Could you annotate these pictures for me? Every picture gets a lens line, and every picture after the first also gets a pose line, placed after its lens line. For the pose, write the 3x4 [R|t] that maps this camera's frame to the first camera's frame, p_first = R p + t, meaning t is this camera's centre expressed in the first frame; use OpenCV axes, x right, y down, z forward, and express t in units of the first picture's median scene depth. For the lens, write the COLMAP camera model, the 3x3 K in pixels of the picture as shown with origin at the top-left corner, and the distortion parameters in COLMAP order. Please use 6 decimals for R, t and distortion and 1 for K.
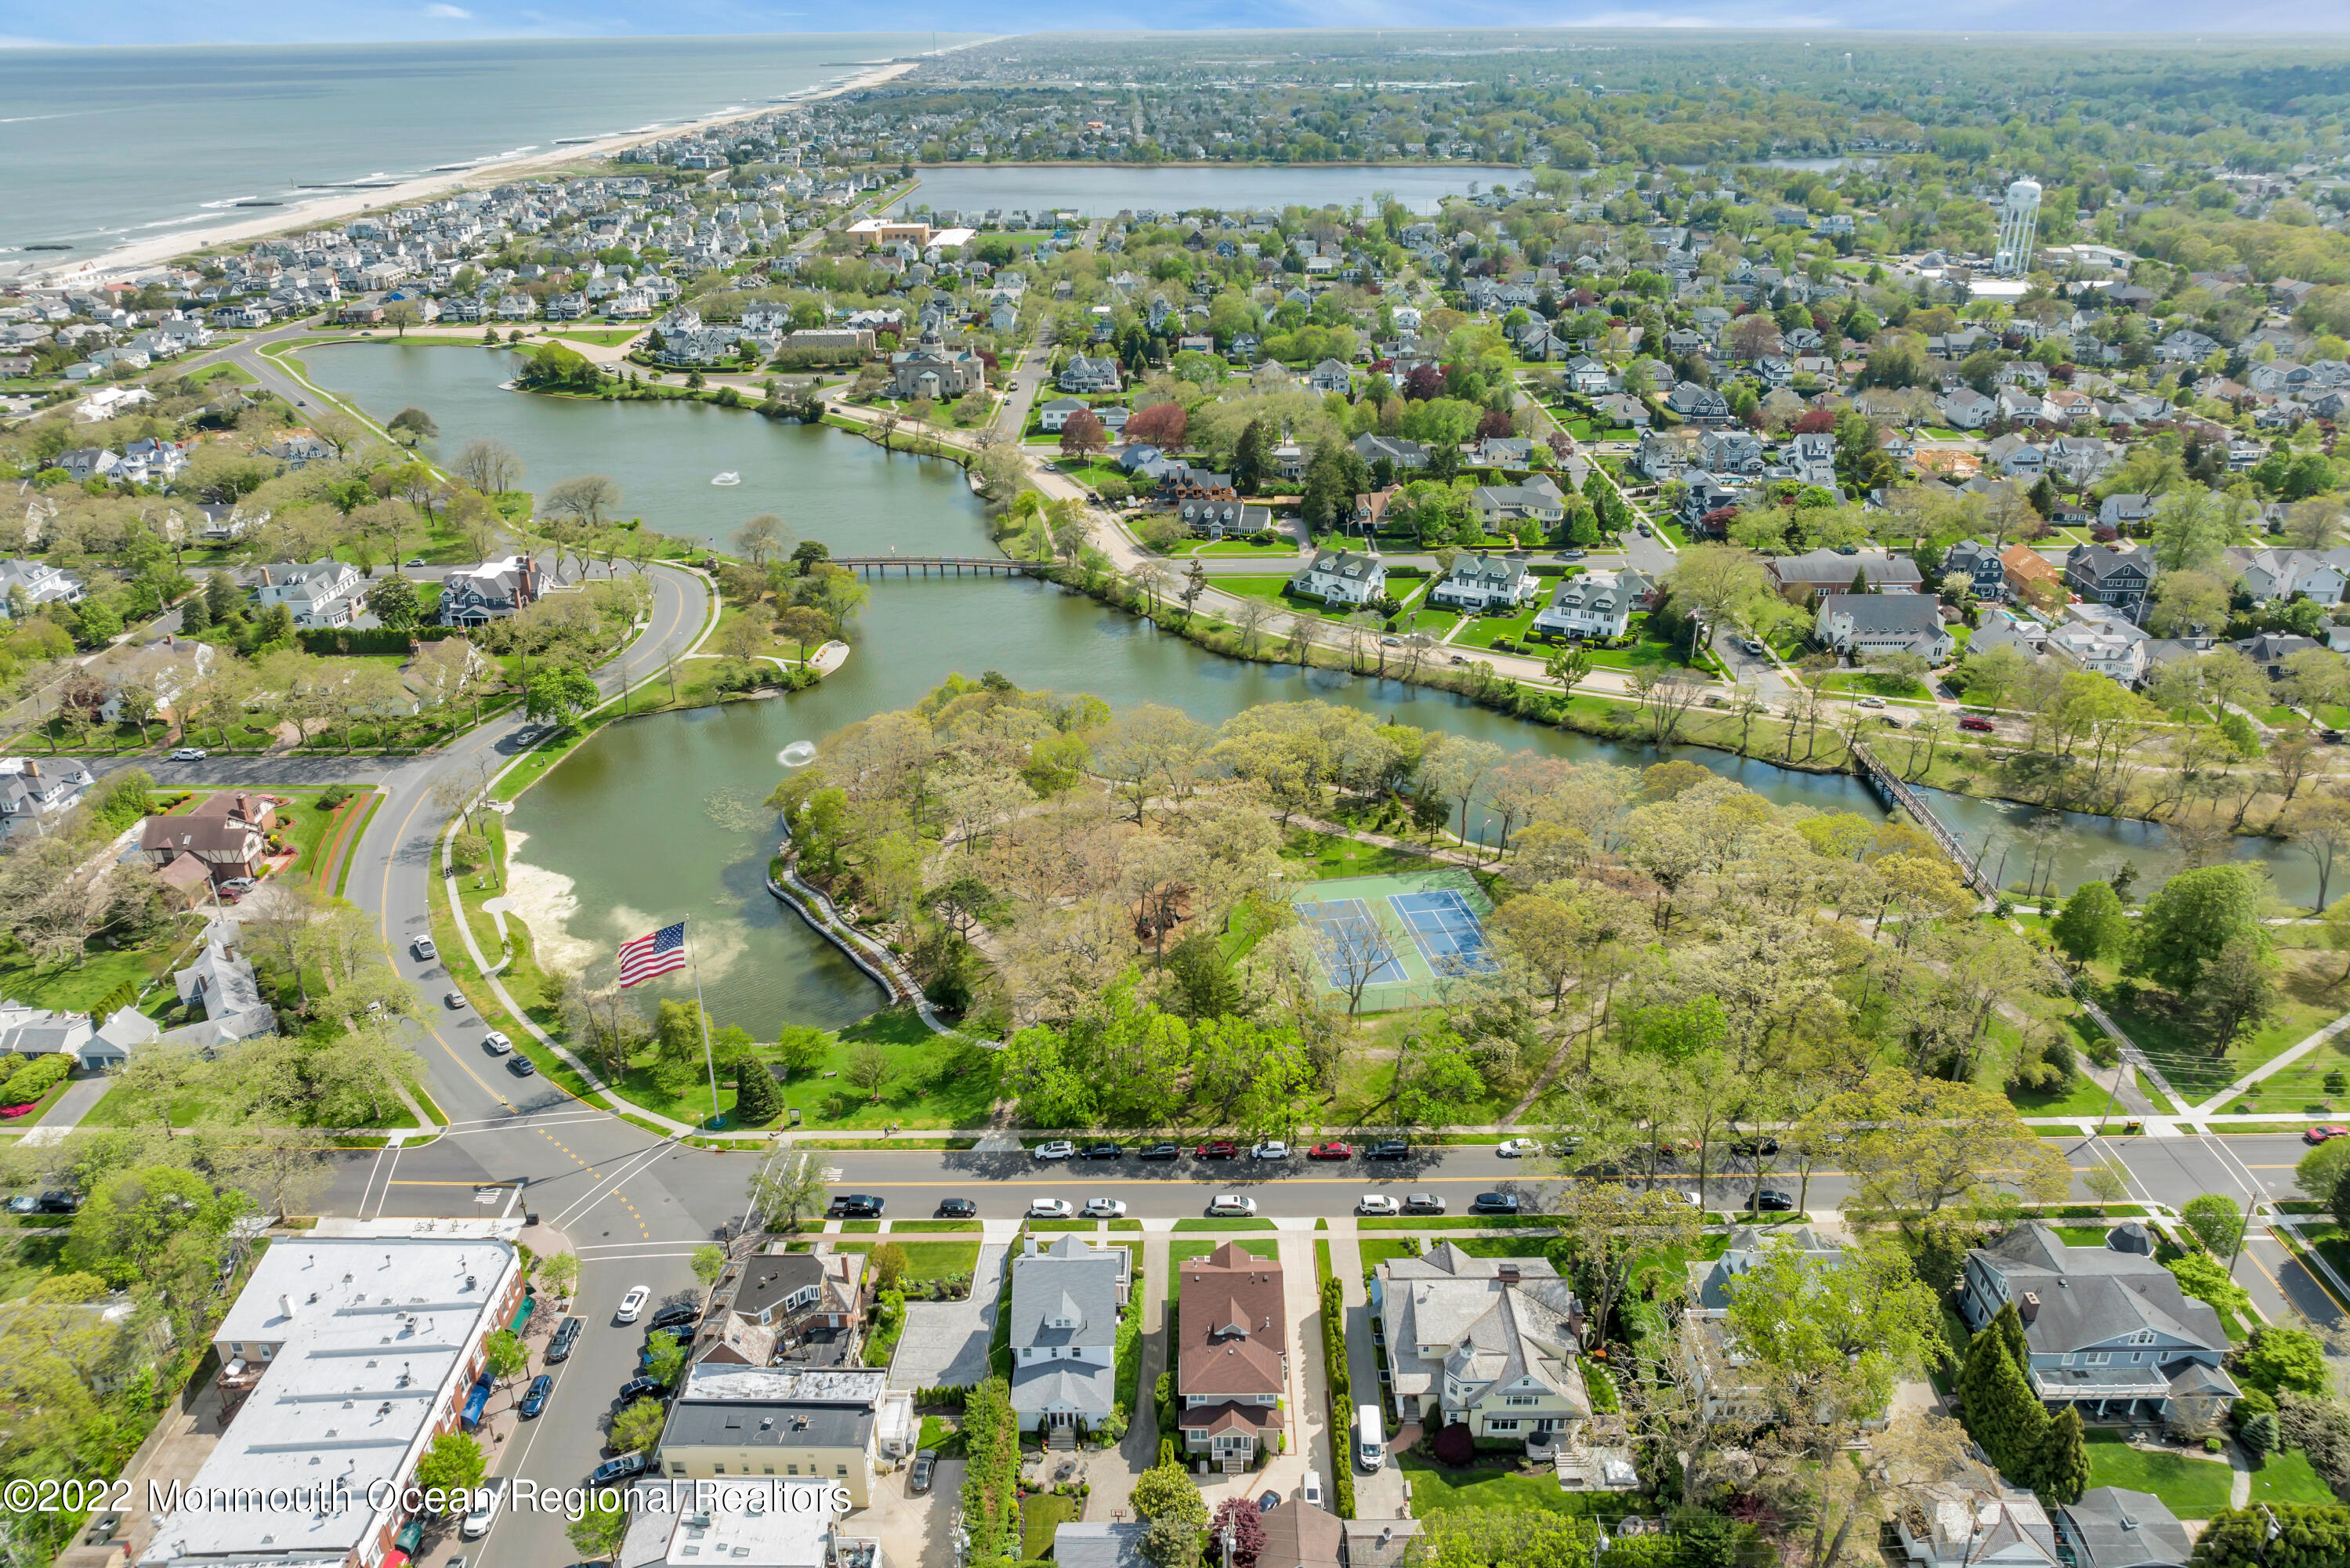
lens RADIAL K [[1652.1, 0, 1175.0], [0, 1652.1, 784.0], [0, 0, 1]] dist [-0.033018, -0.008266]
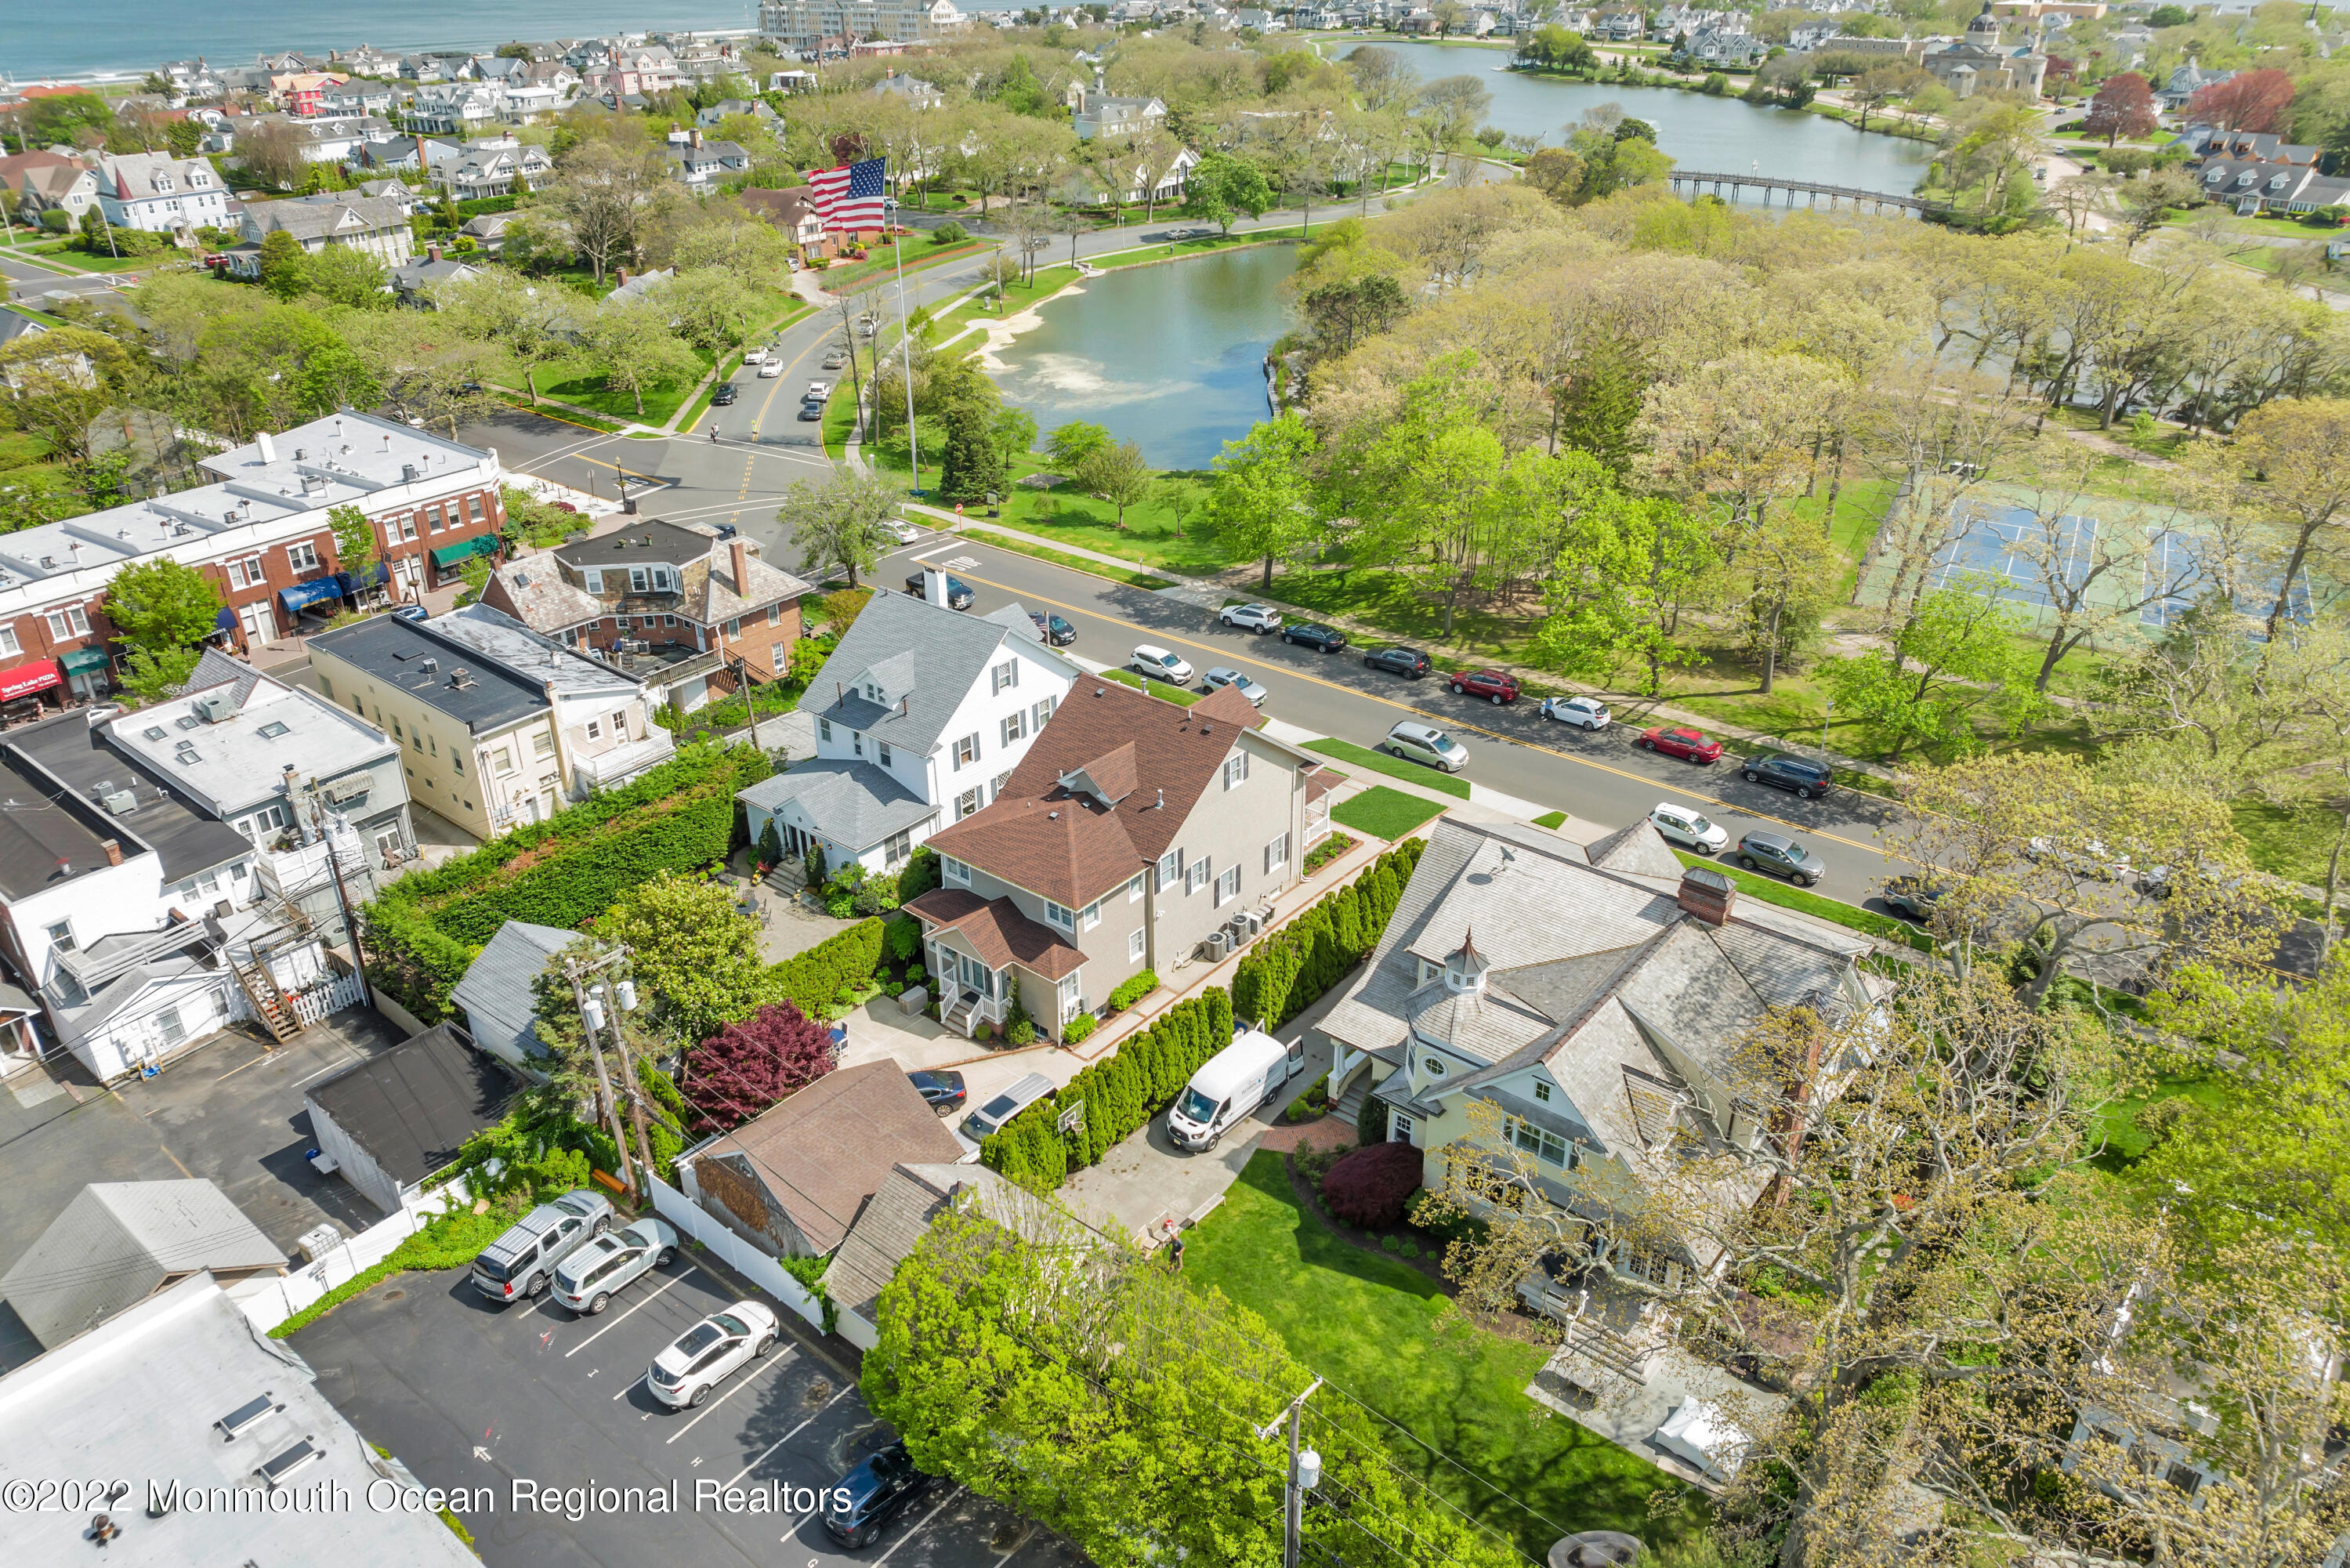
lens RADIAL K [[1653.8, 0, 1168.5], [0, 1653.8, 776.4], [0, 0, 1]] dist [-0.032915, -0.004801]
pose [[0.775668, 0.290430, -0.560348, 0.144676], [-0.262090, 0.955885, 0.132637, 0.114643], [0.574150, 0.043980, 0.817568, 0.273013]]
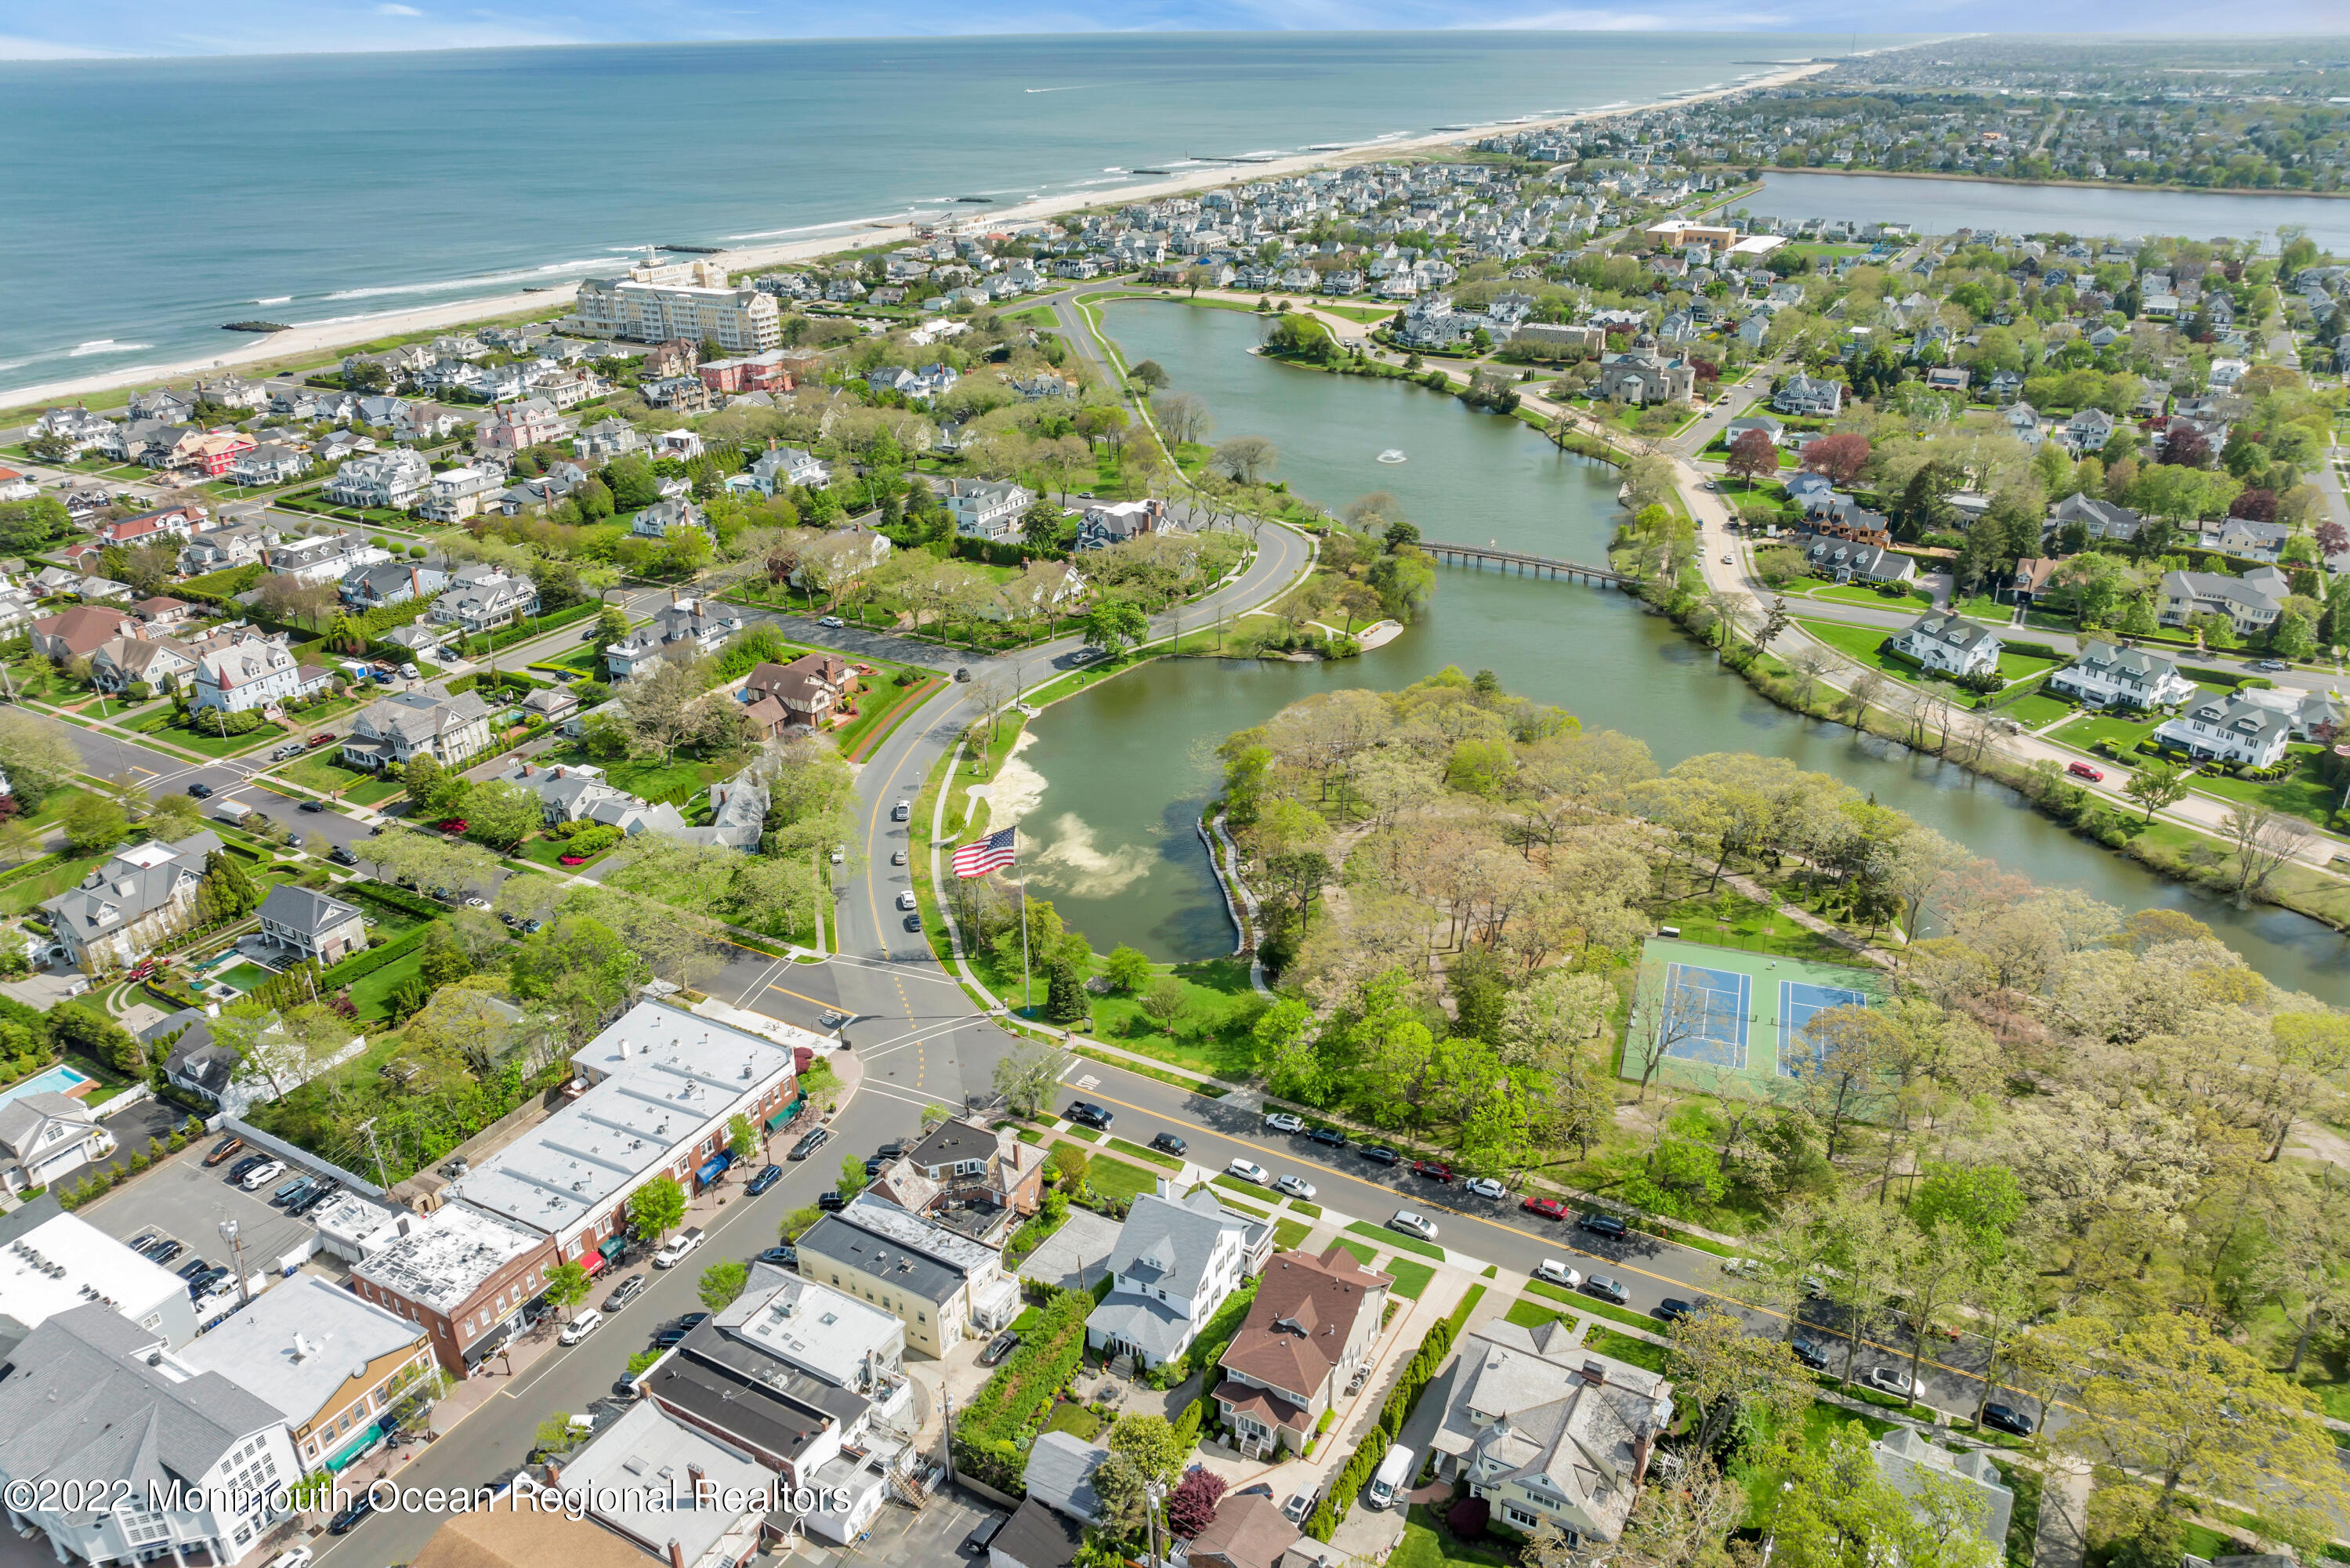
lens RADIAL K [[1652.1, 0, 1175.0], [0, 1652.1, 784.0], [0, 0, 1]] dist [-0.033018, -0.008266]
pose [[0.873631, 0.203029, -0.442208, 0.154580], [-0.201794, 0.978130, 0.050417, -0.011784], [0.442773, 0.045189, 0.895495, 0.023696]]
